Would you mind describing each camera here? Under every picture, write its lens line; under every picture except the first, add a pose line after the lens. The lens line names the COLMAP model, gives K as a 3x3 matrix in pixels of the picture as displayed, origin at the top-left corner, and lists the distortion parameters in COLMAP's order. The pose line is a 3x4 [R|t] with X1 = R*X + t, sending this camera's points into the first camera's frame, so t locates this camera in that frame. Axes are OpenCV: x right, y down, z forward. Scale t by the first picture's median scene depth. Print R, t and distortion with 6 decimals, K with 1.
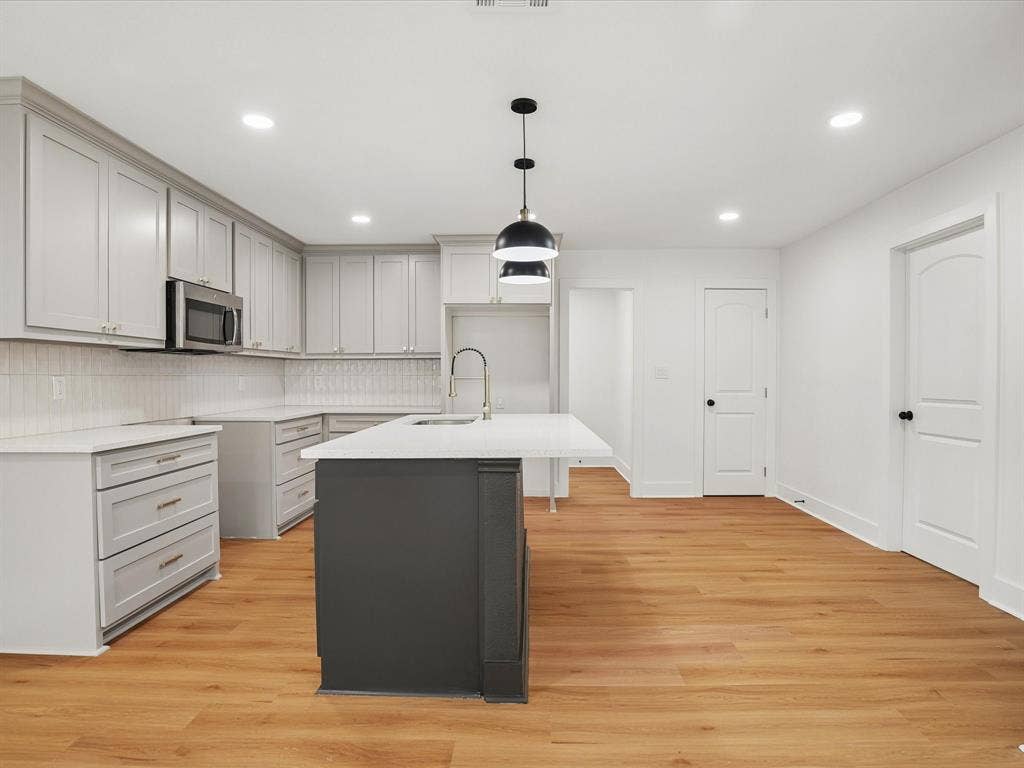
lens RADIAL K [[572.5, 0, 513.4], [0, 572.5, 388.3], [0, 0, 1]] dist [-0.042537, 0.005833]
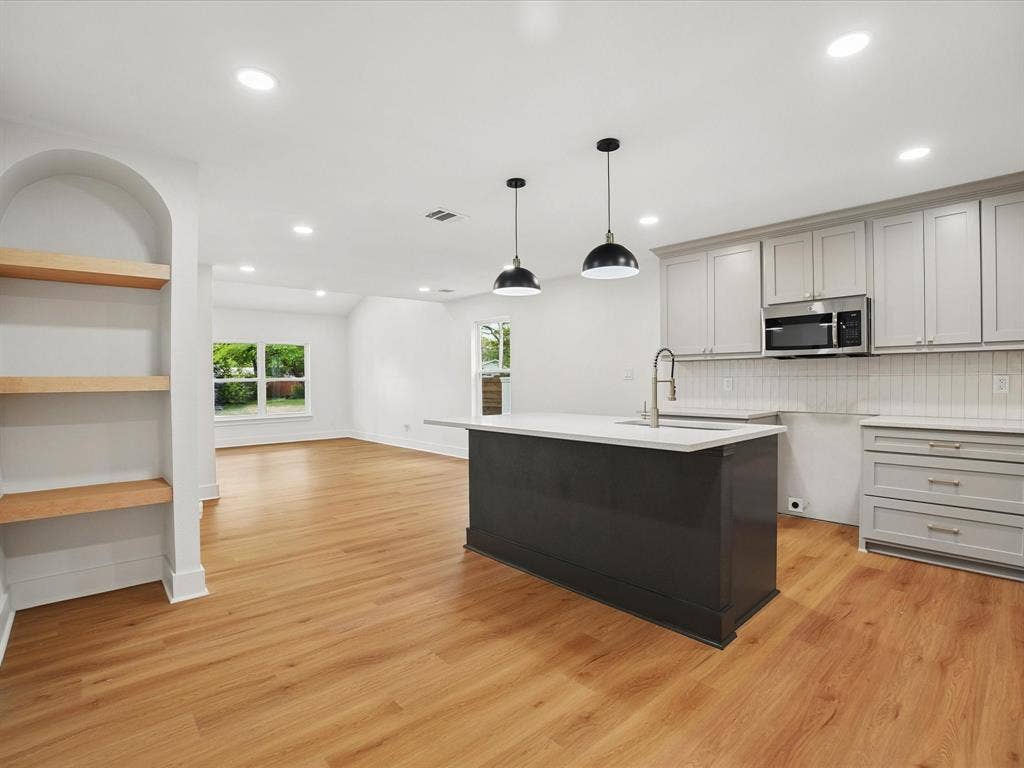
lens RADIAL K [[511.1, 0, 526.3], [0, 511.1, 393.3], [0, 0, 1]] dist [-0.049124, 0.003333]
pose [[-0.709087, 0.028146, -0.704559, 0.662041], [-0.004644, 0.998995, 0.044582, -0.034580], [0.705106, 0.034884, -0.708244, 1.435439]]
